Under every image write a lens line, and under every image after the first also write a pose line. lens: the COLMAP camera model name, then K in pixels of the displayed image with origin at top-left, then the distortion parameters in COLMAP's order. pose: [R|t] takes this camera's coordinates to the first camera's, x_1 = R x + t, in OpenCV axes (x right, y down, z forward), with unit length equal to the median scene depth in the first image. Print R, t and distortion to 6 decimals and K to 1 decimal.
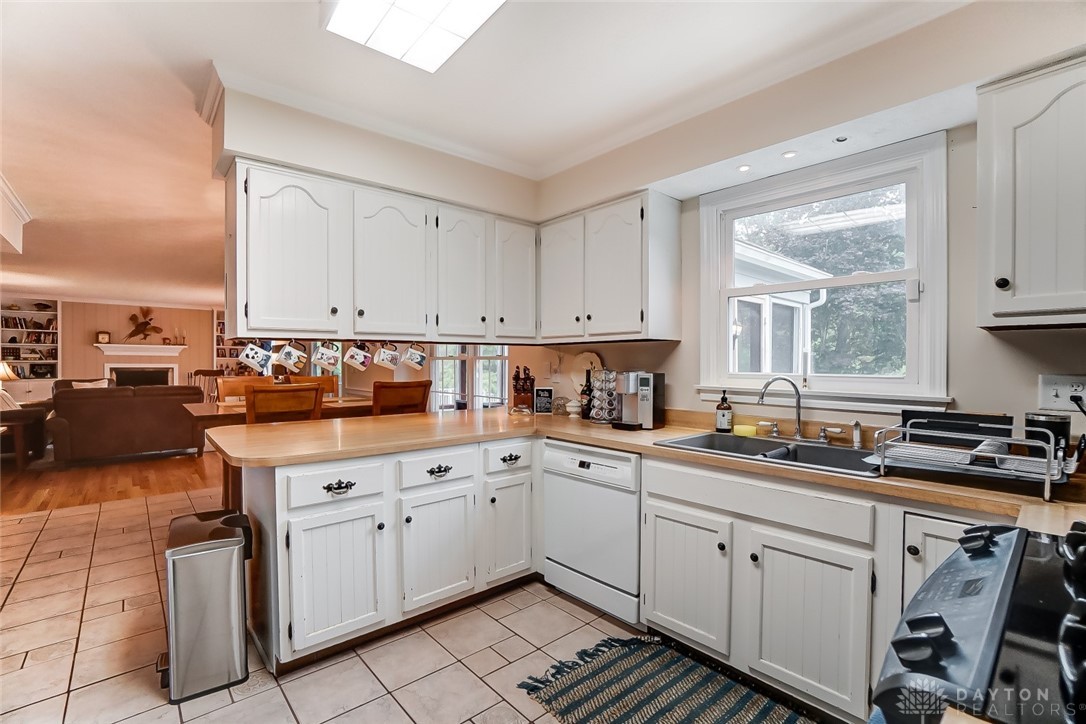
lens RADIAL K [[478.7, 0, 540.8], [0, 478.7, 373.6], [0, 0, 1]] dist [-0.038618, 0.006052]
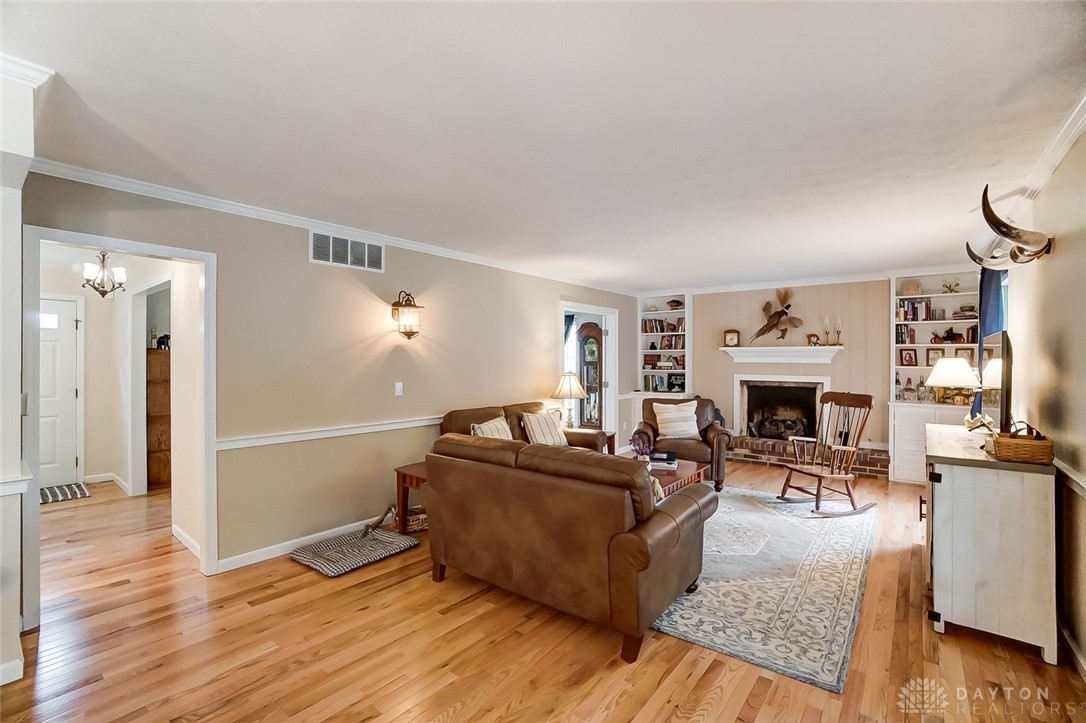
lens RADIAL K [[478.7, 0, 541.7], [0, 478.7, 360.6], [0, 0, 1]] dist [-0.038618, 0.006052]
pose [[0.152926, -0.003491, -0.988232, -0.259406], [-0.023460, 0.999699, -0.007162, -0.031127], [0.987959, 0.024280, 0.152798, 0.599299]]
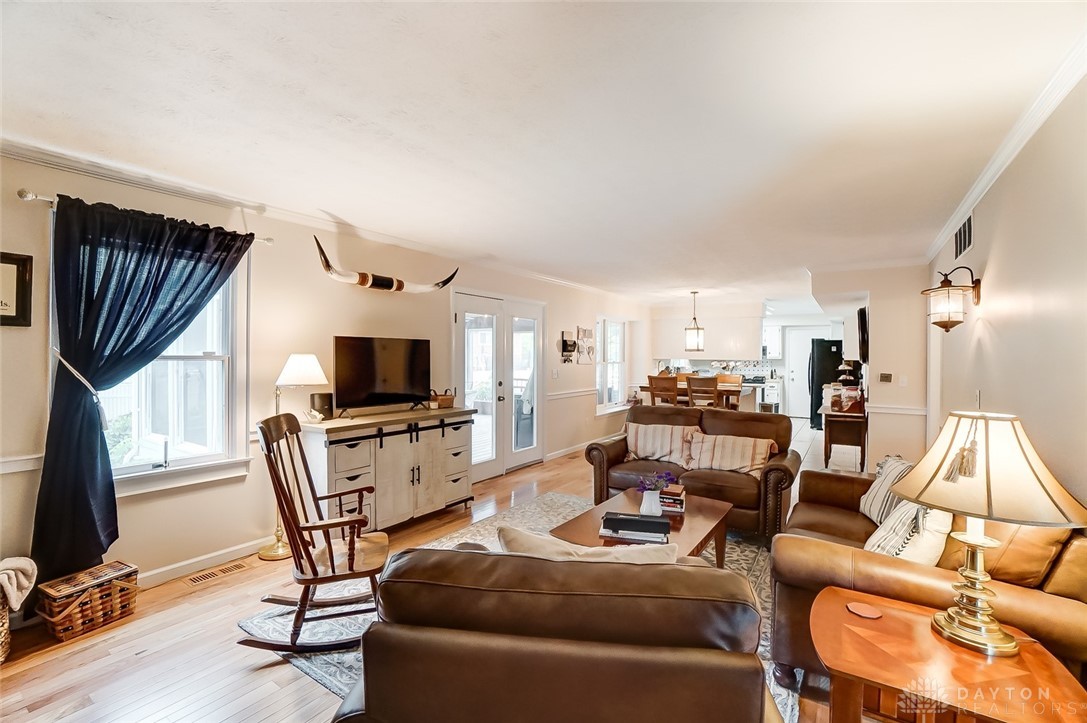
lens RADIAL K [[479.2, 0, 544.6], [0, 479.2, 356.0], [0, 0, 1]] dist [-0.038618, 0.006052]
pose [[-0.250669, -0.002444, 0.968070, -0.965917], [0.017859, 0.999815, 0.007148, -0.041164], [-0.967908, 0.019080, -0.250579, 0.905244]]
